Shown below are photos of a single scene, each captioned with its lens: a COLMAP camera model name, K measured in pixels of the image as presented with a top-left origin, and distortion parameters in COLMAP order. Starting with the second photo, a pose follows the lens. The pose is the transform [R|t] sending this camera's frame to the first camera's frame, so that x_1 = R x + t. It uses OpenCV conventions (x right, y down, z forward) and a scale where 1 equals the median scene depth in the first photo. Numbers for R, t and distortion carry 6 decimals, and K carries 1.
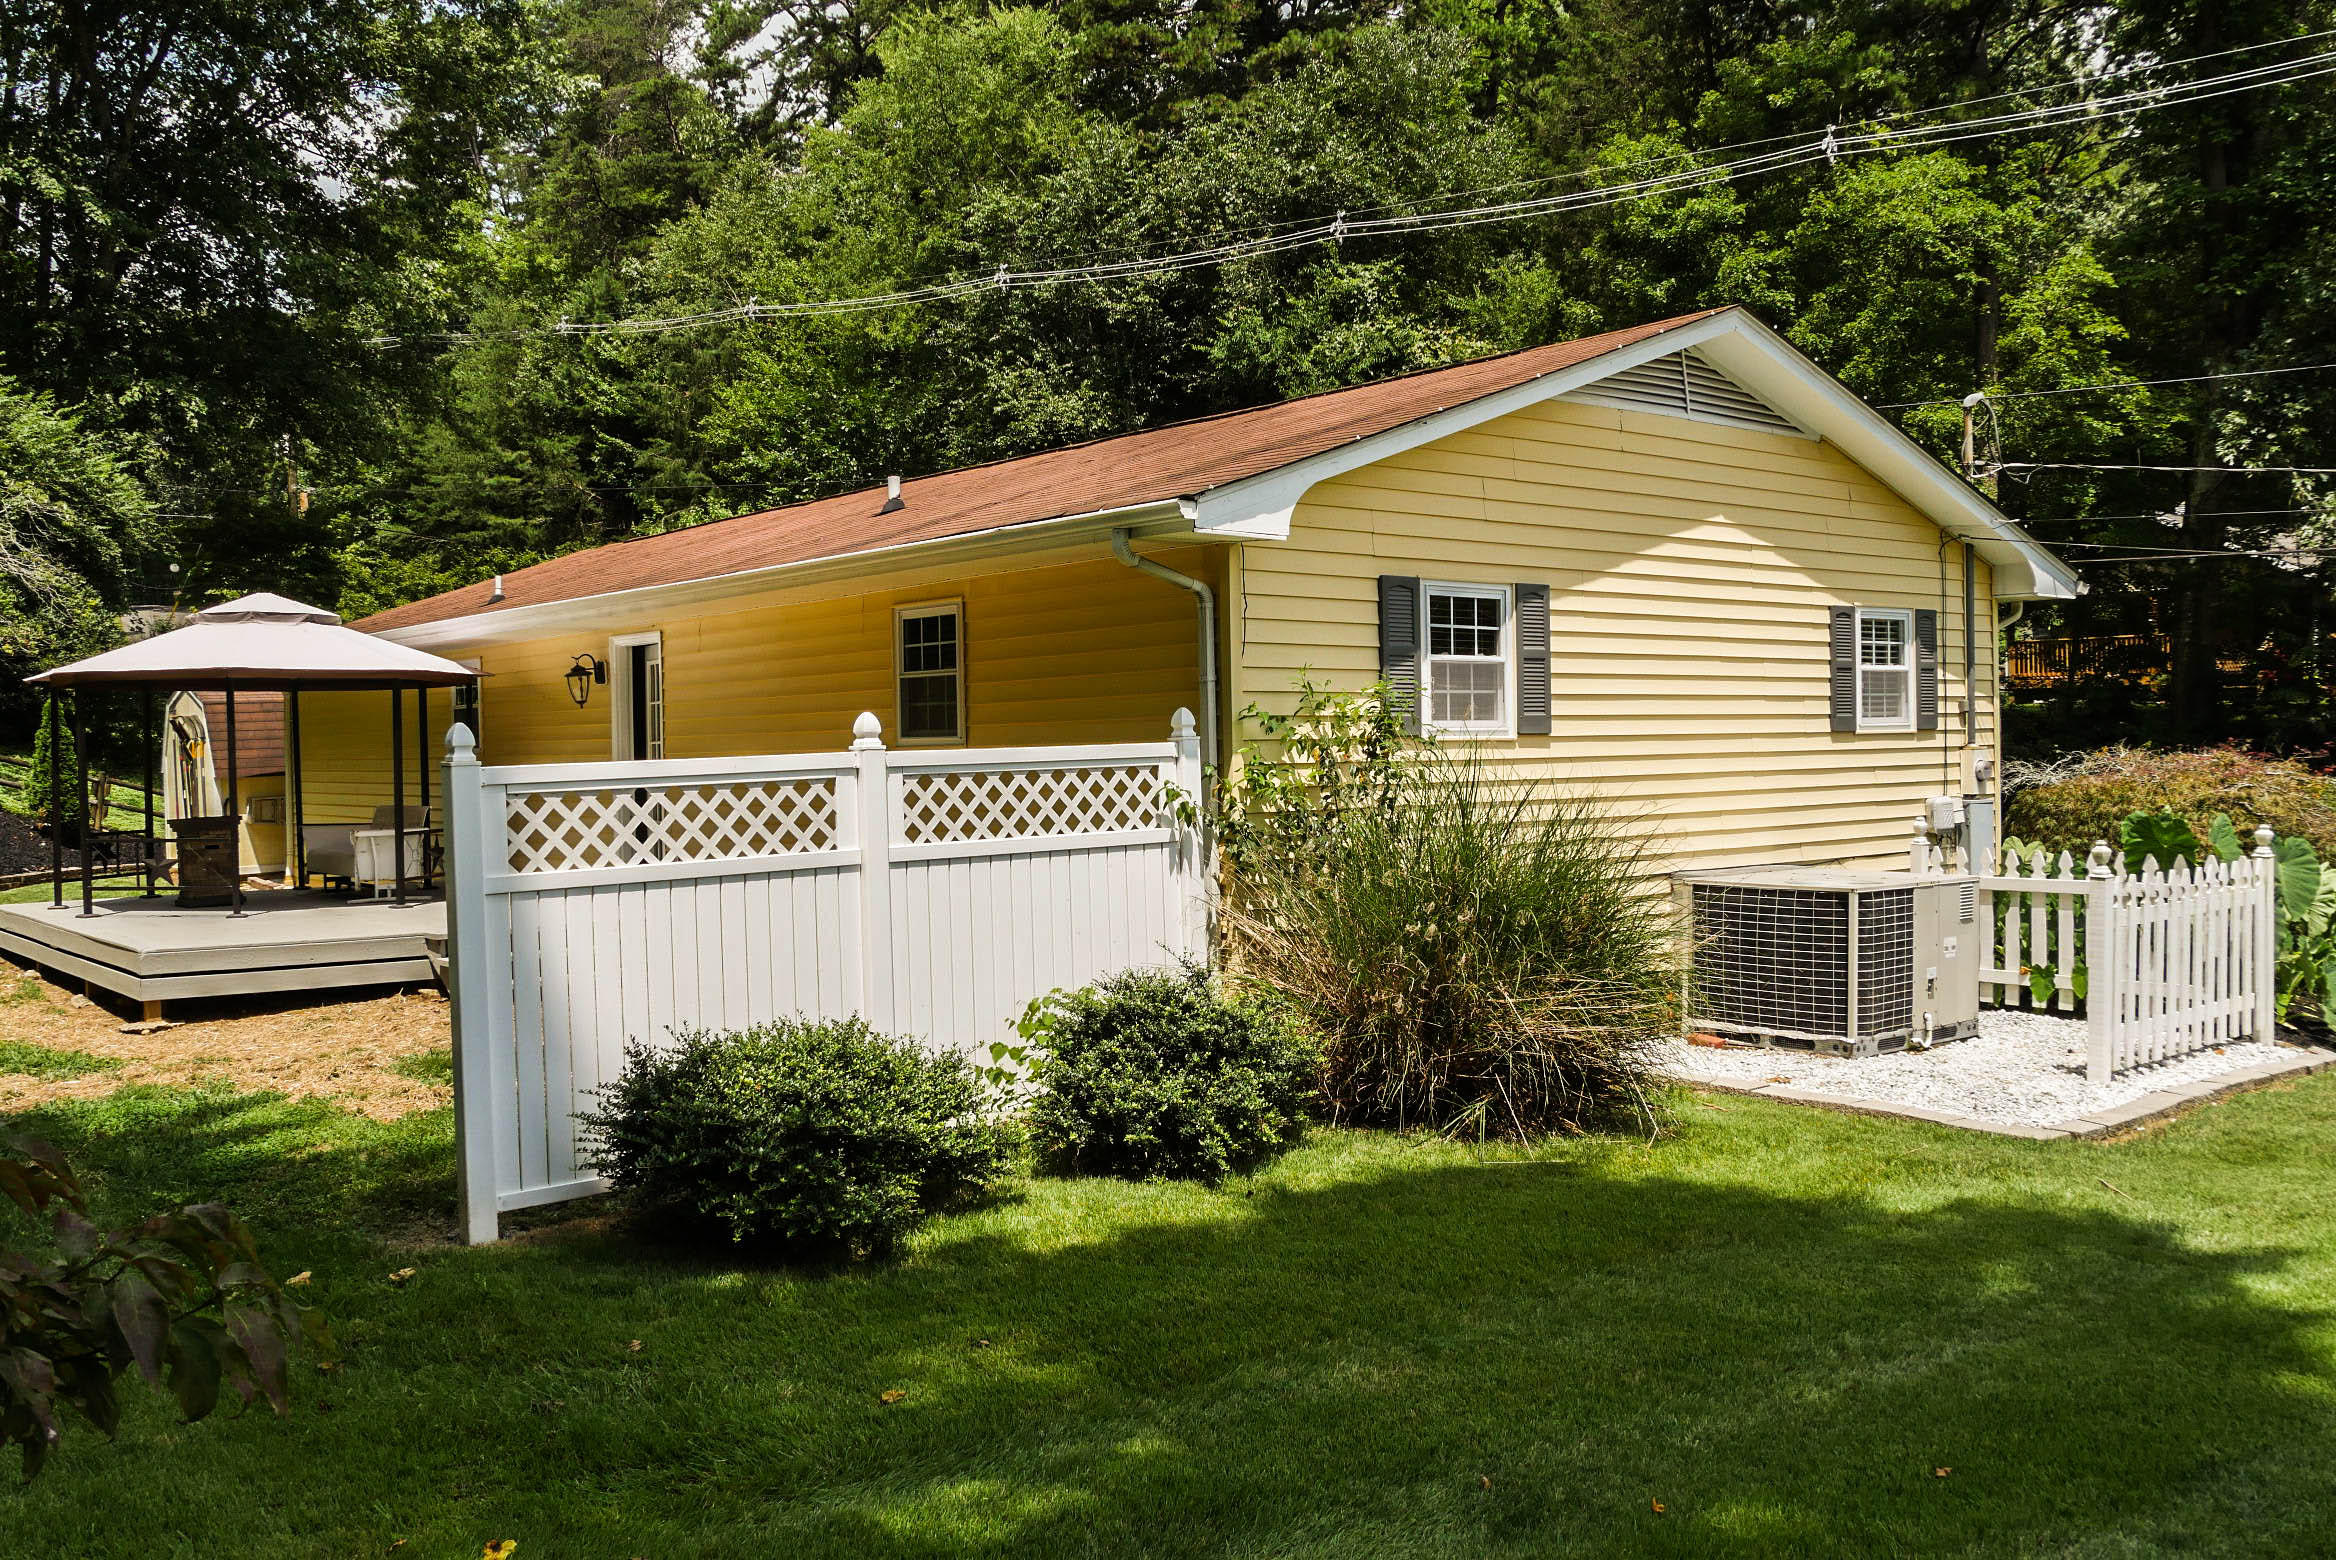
lens RADIAL K [[1996.4, 0, 1168.0], [0, 1996.4, 780.0], [0, 0, 1]] dist [-0.031847, -0.003272]
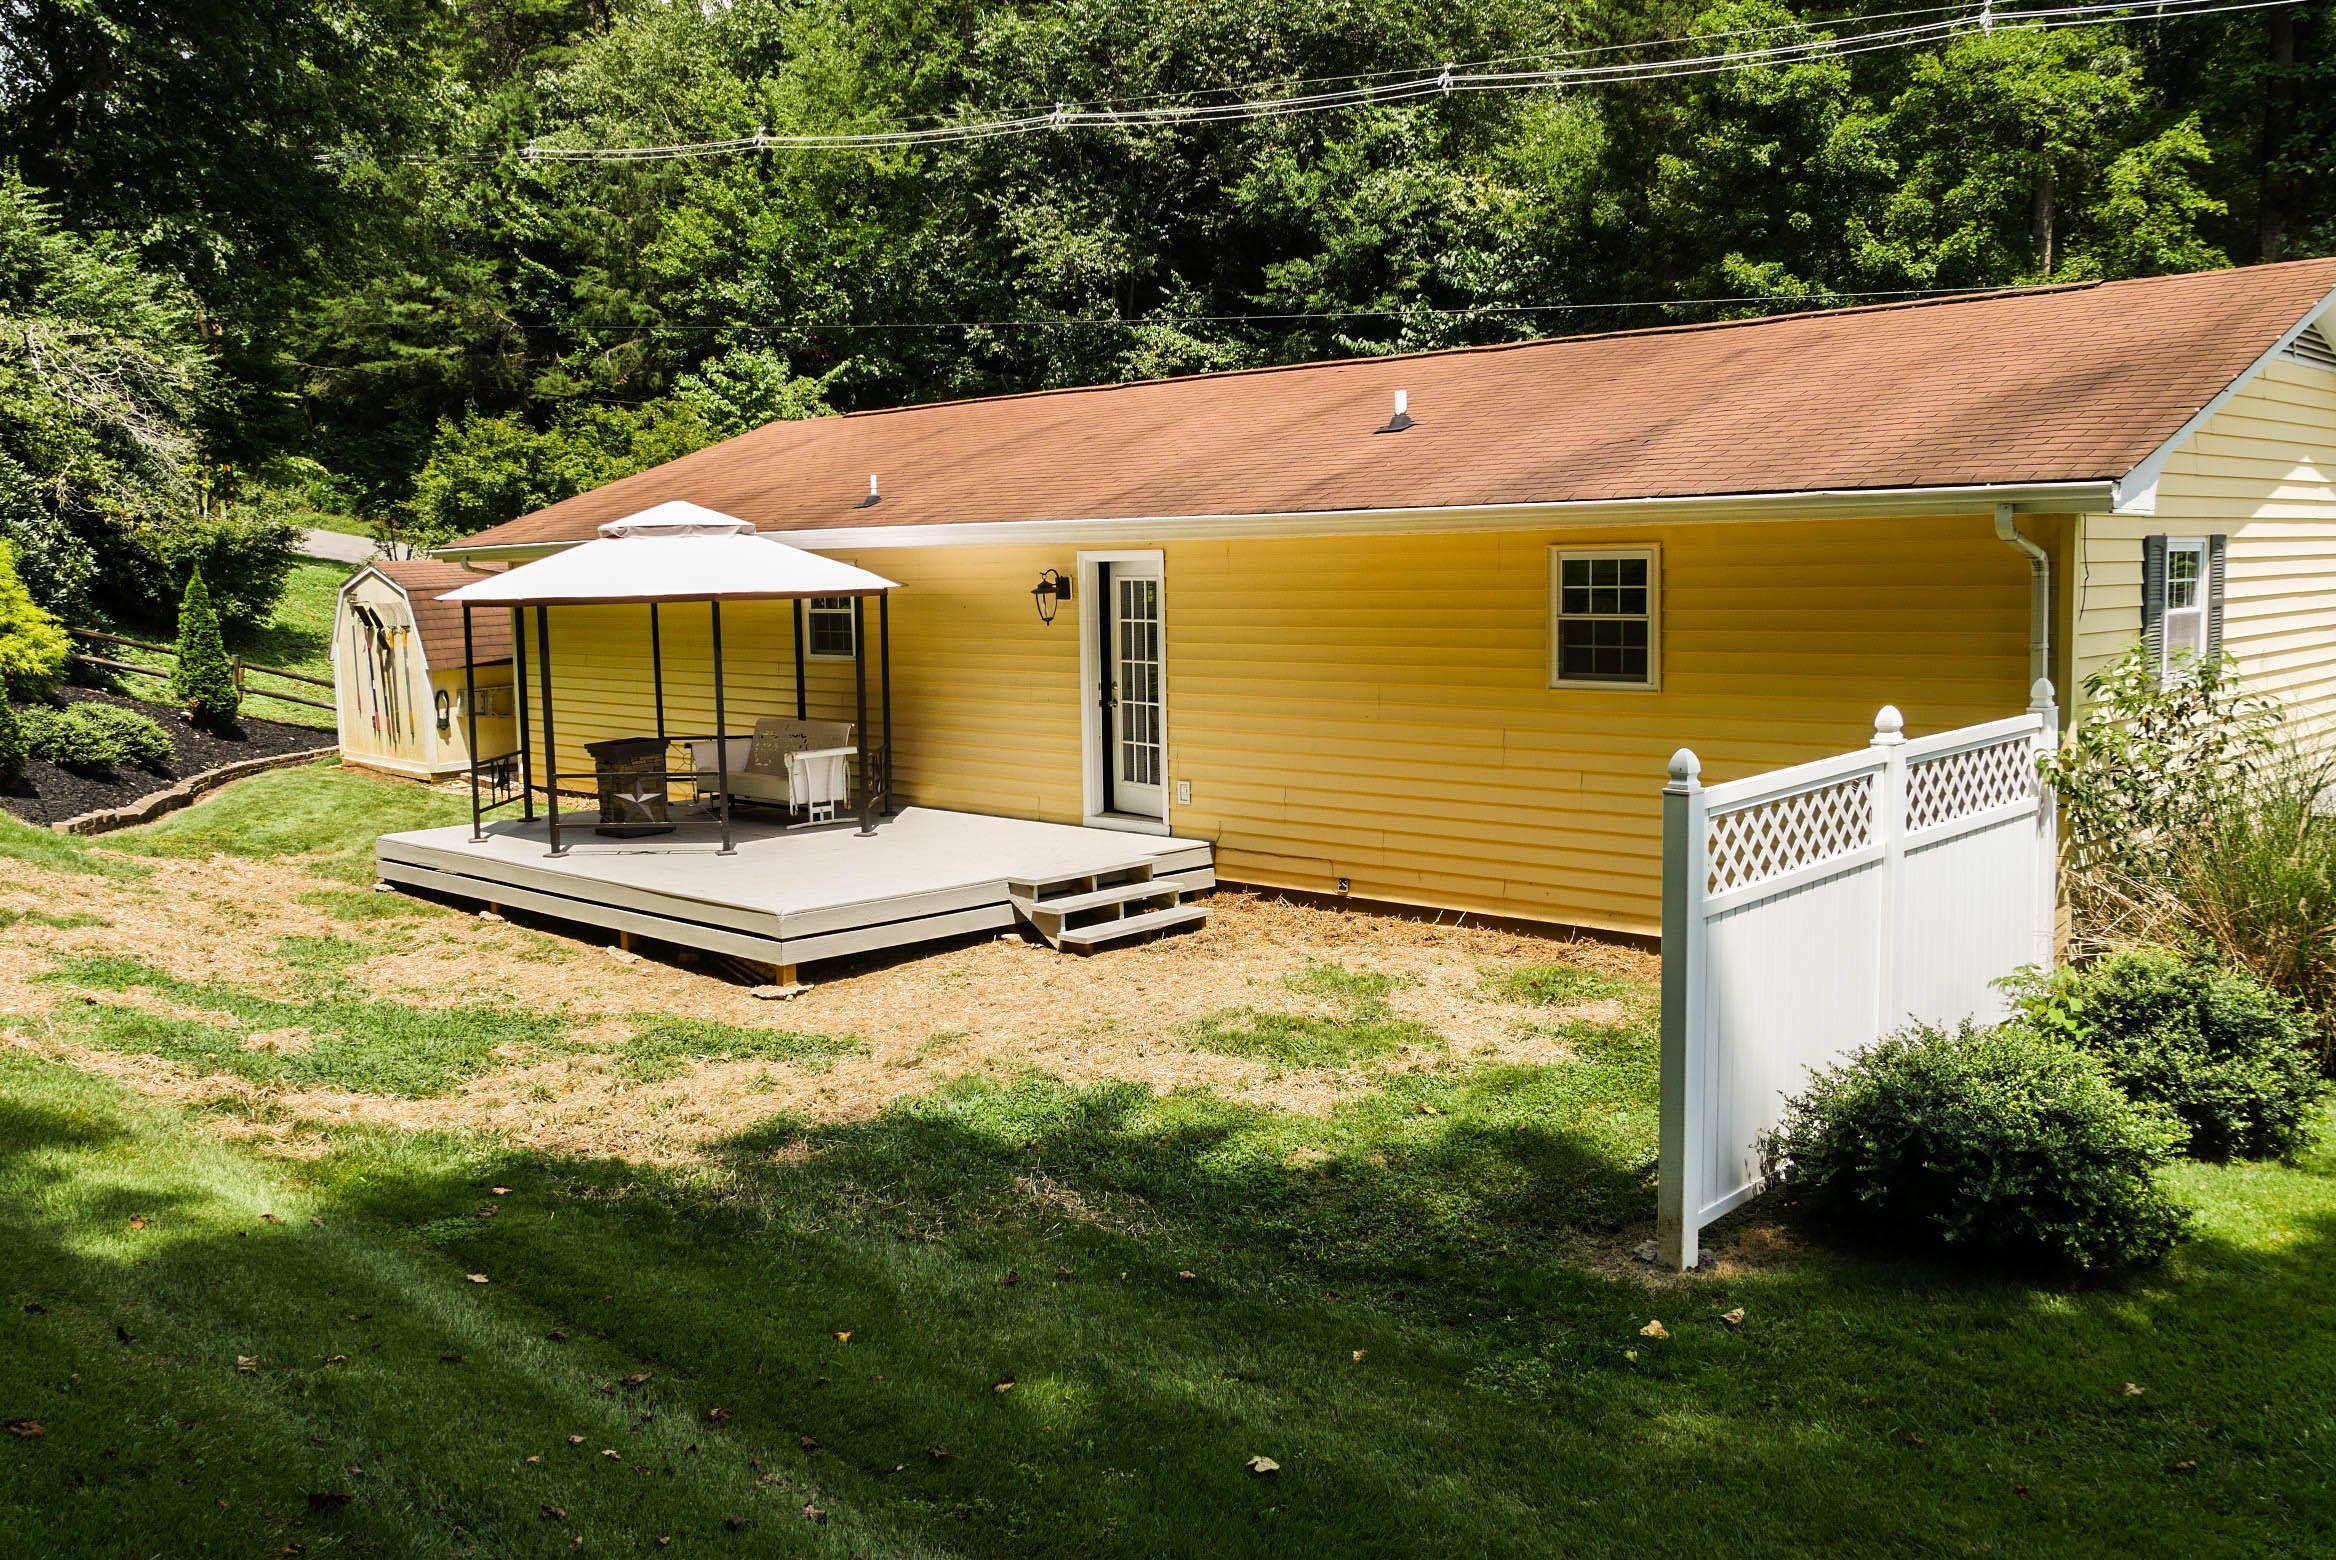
lens RADIAL K [[1980.3, 0, 1168.0], [0, 1980.3, 780.0], [0, 0, 1]] dist [-0.028217, 0.000060]
pose [[0.993024, -0.017766, 0.116570, -0.136596], [0.006628, 0.995431, 0.095255, -0.020443], [-0.117729, -0.093818, 0.988604, 0.012090]]
